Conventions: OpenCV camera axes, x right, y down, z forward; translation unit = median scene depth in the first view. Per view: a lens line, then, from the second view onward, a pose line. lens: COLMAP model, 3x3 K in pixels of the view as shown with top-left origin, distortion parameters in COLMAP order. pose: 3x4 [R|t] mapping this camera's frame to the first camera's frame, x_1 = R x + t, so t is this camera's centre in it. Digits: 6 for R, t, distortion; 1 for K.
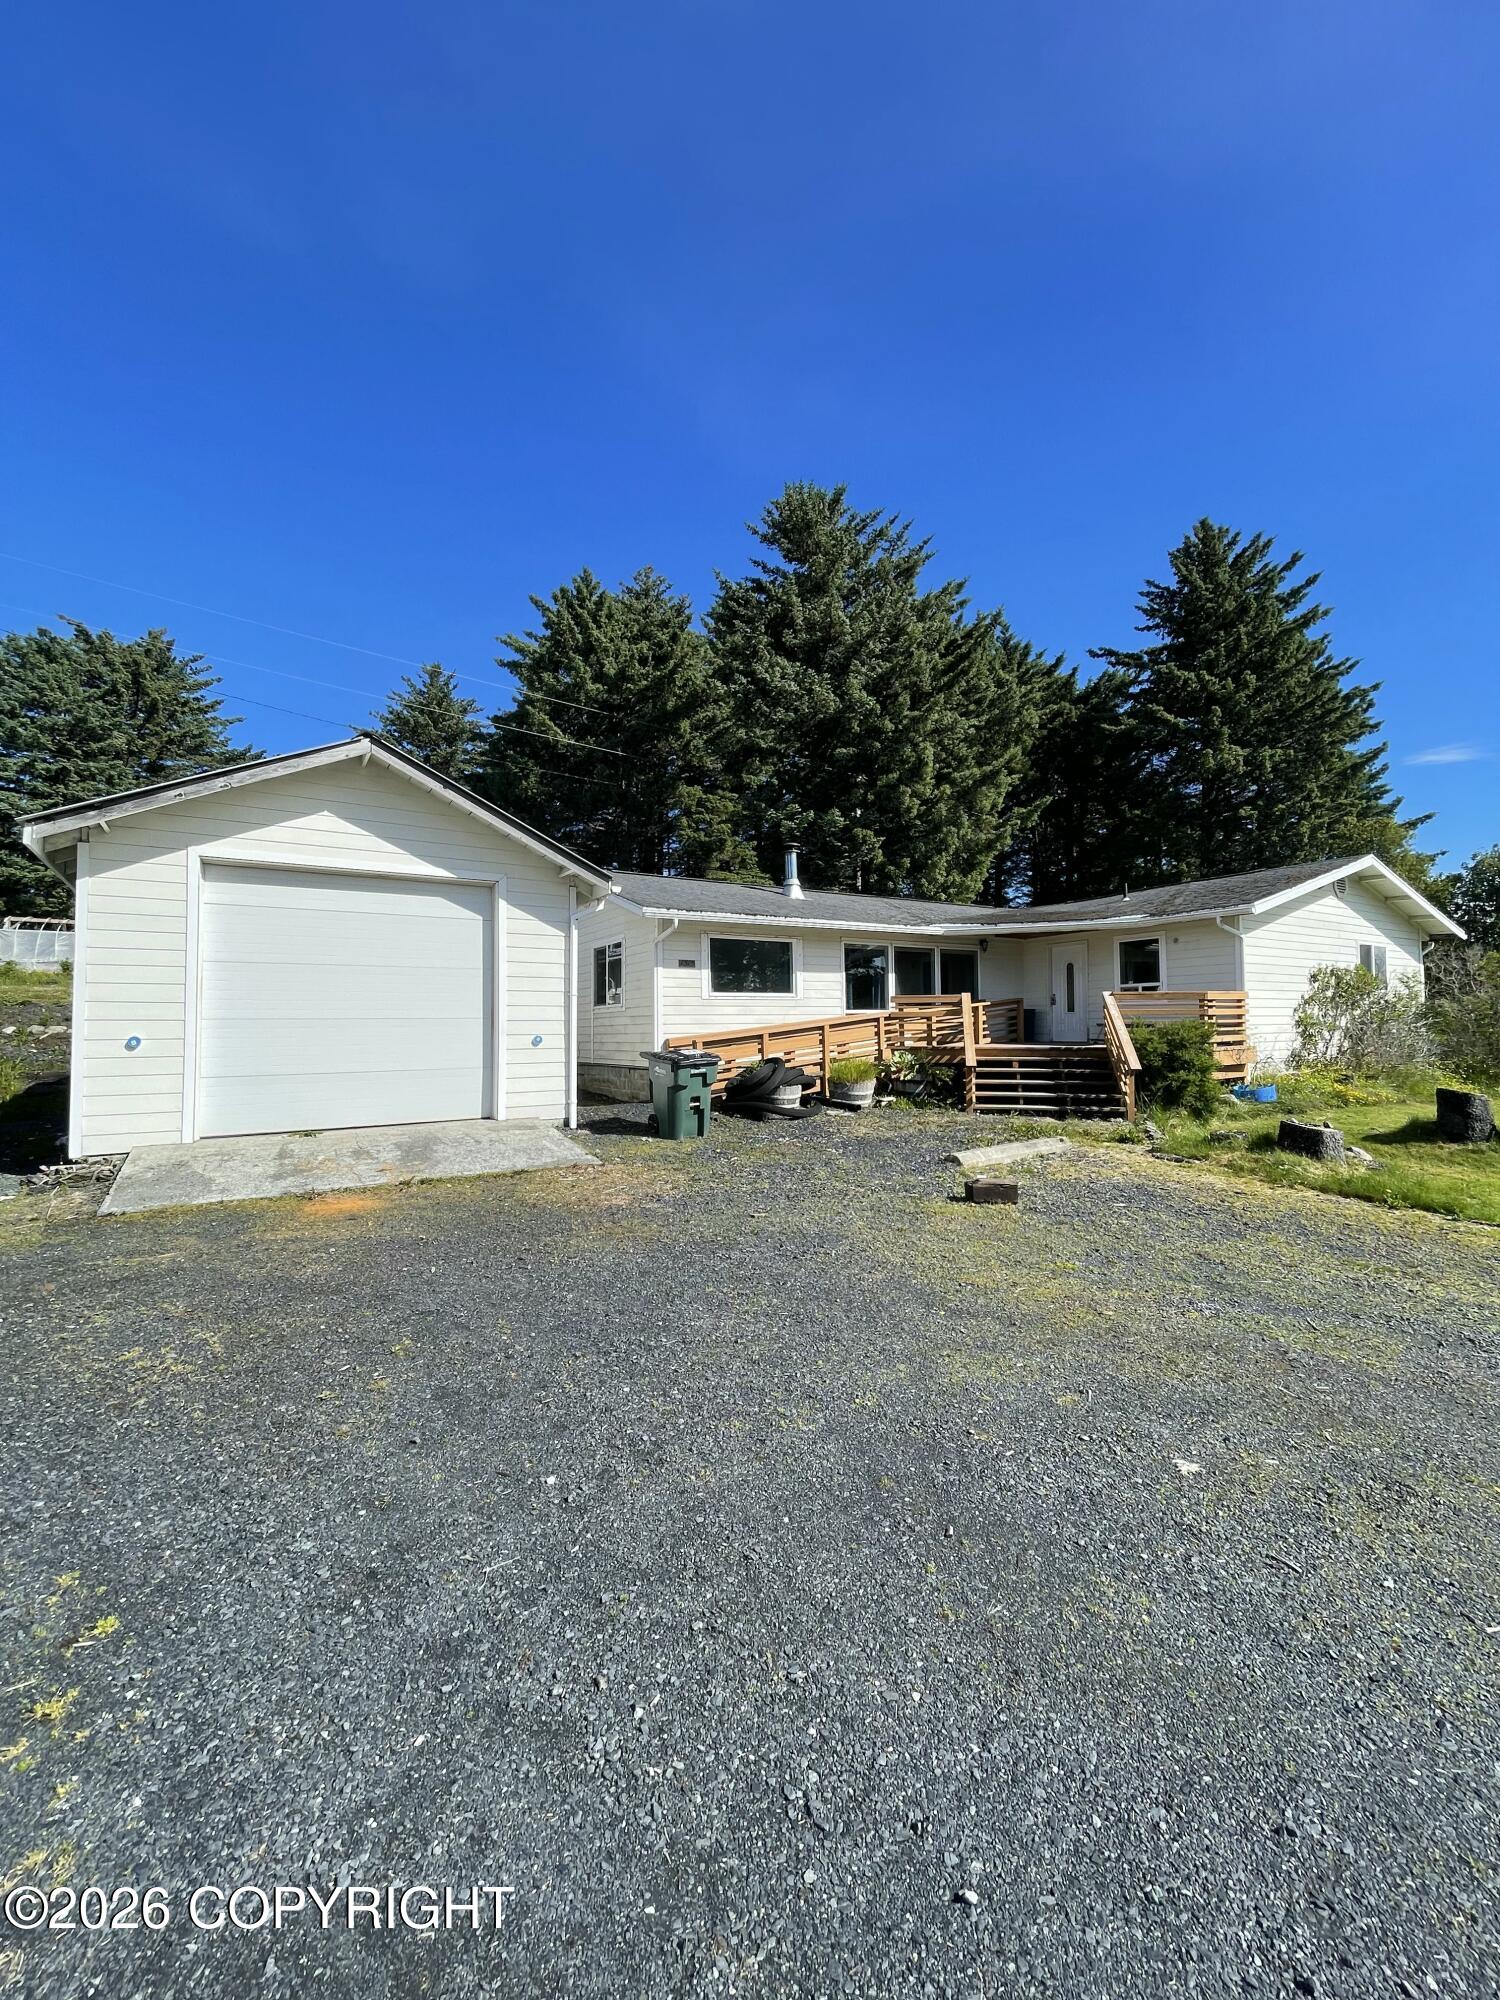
lens RADIAL K [[799.6, 0, 485.8], [0, 799.6, 999.9], [0, 0, 1]] dist [0.010945, -0.000225]
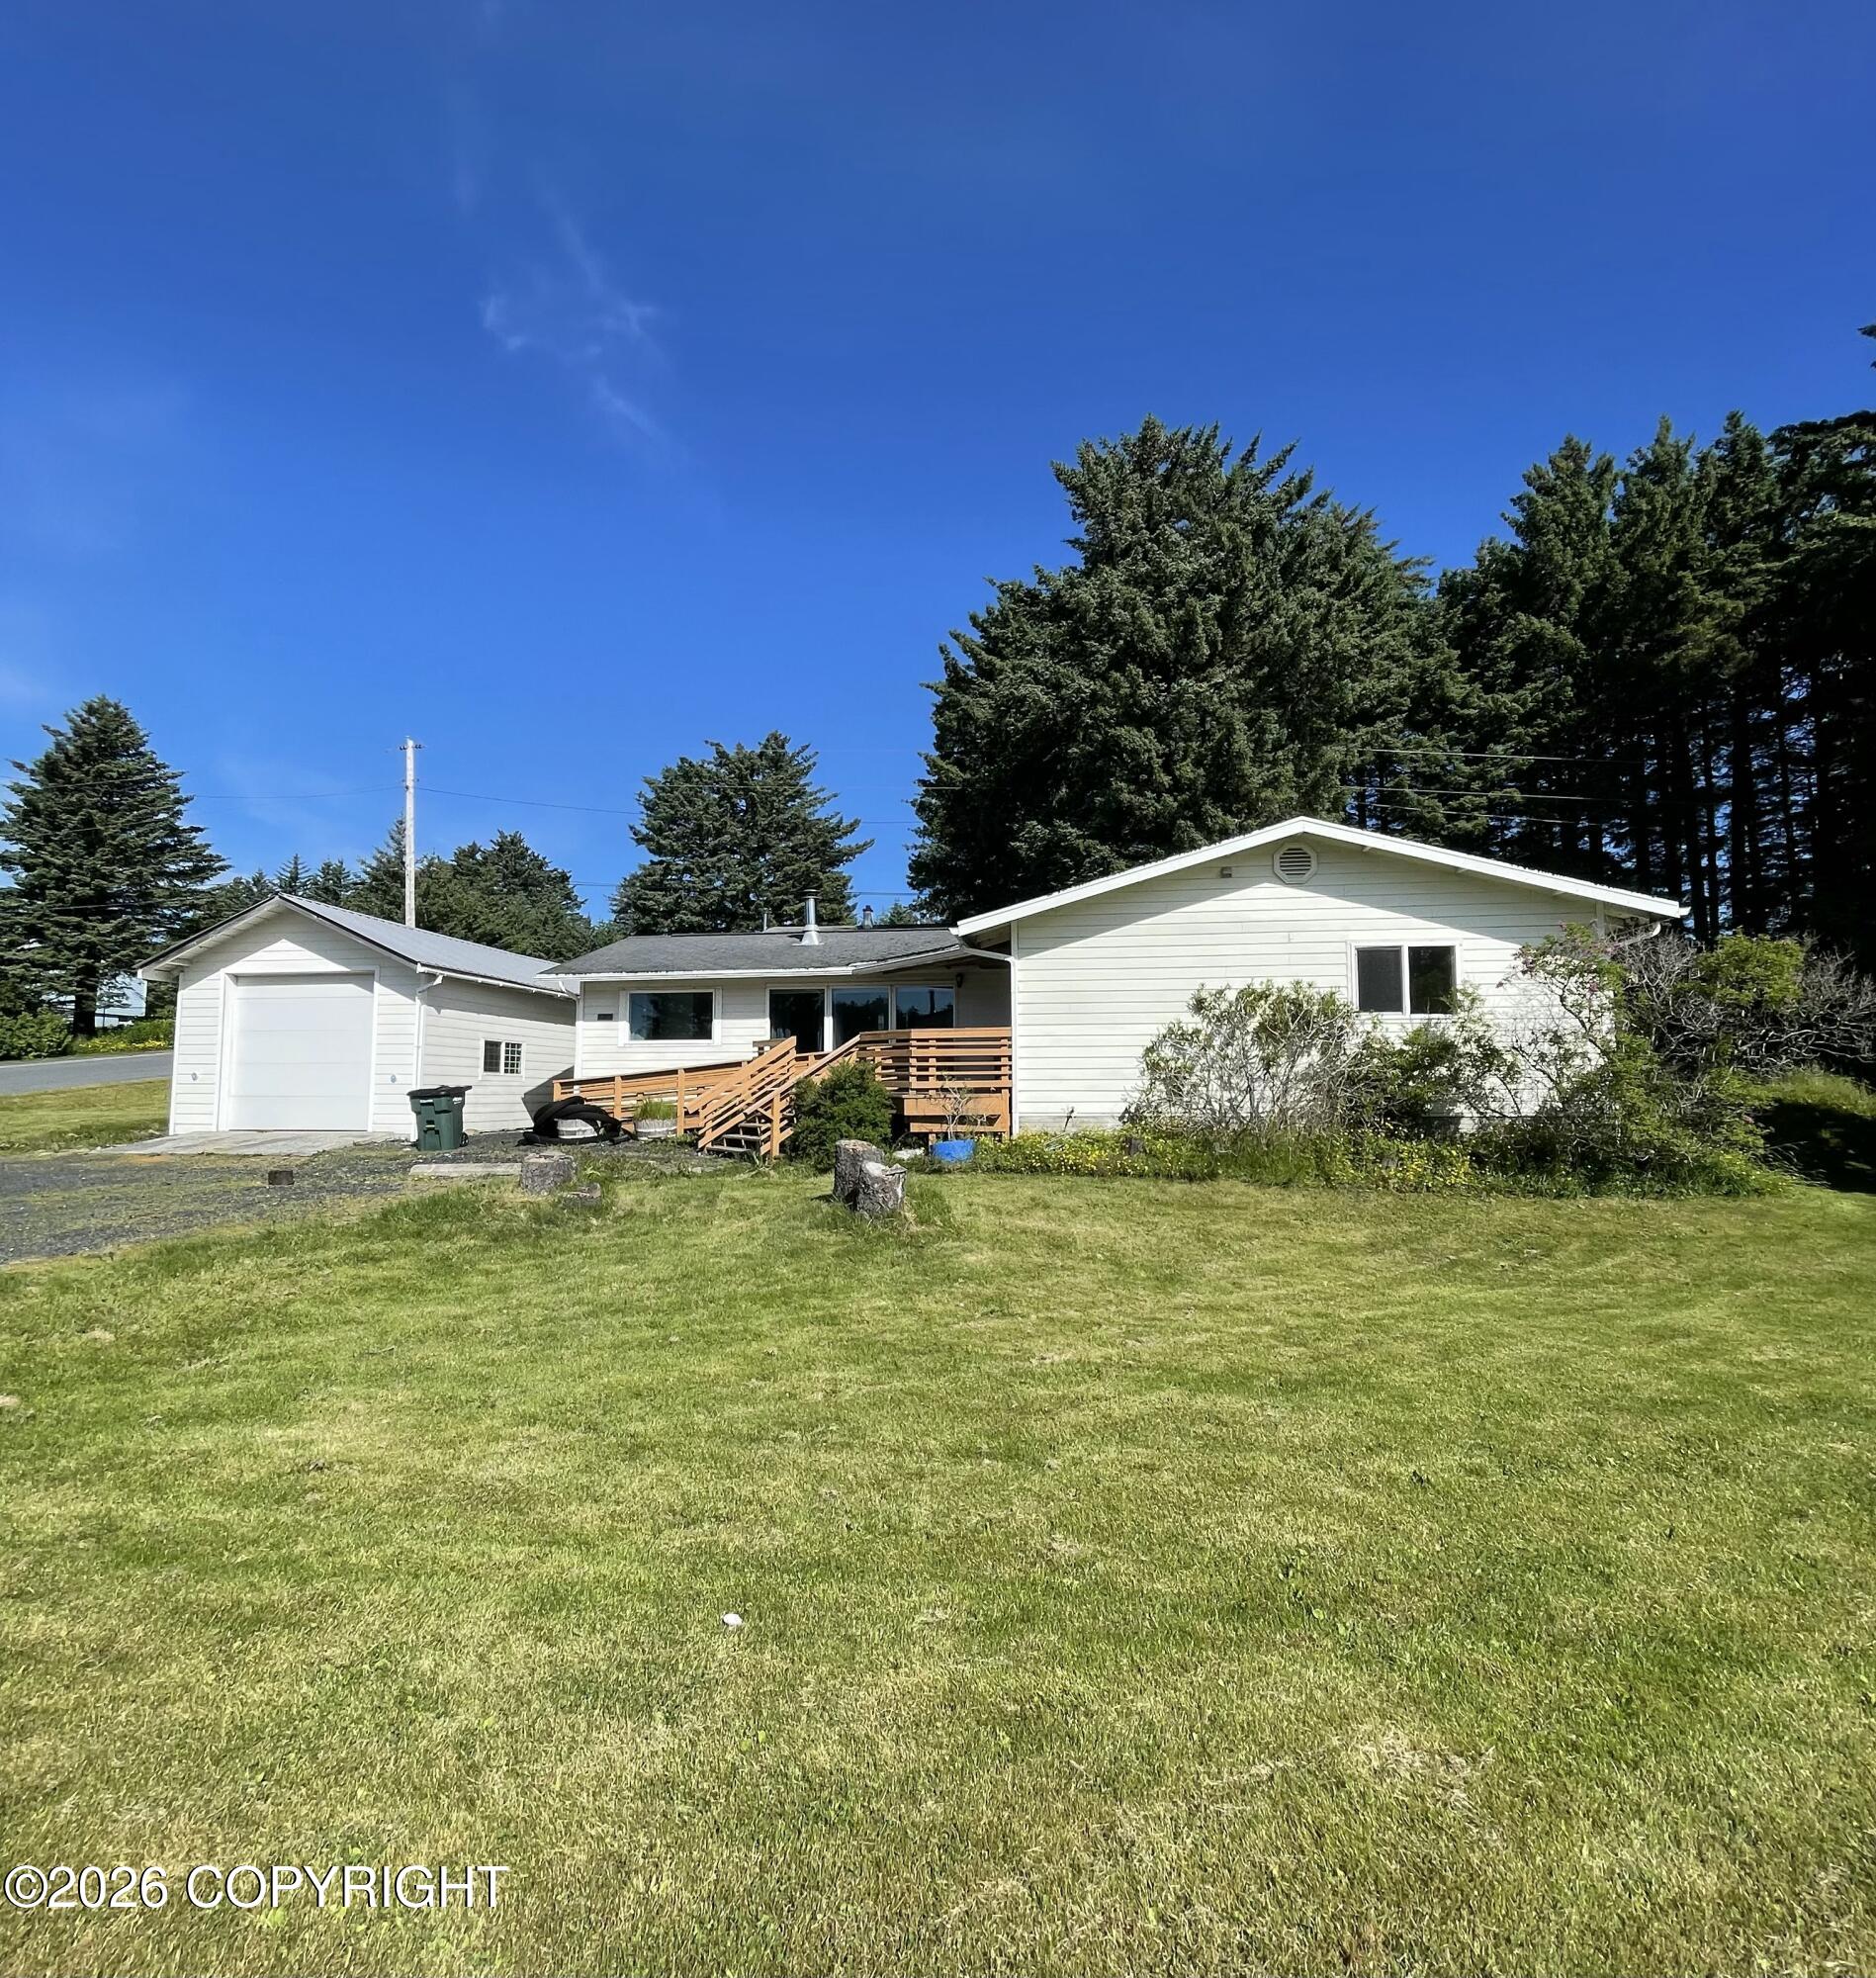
lens RADIAL K [[1002.1, 0, 938.0], [0, 1002.1, 989.0], [0, 0, 1]] dist [0.004193, 0.003969]
pose [[0.775531, -0.056331, -0.628791, 1.530650], [0.010604, 0.997033, -0.076242, 0.030640], [0.631220, 0.052461, 0.773827, 0.169232]]
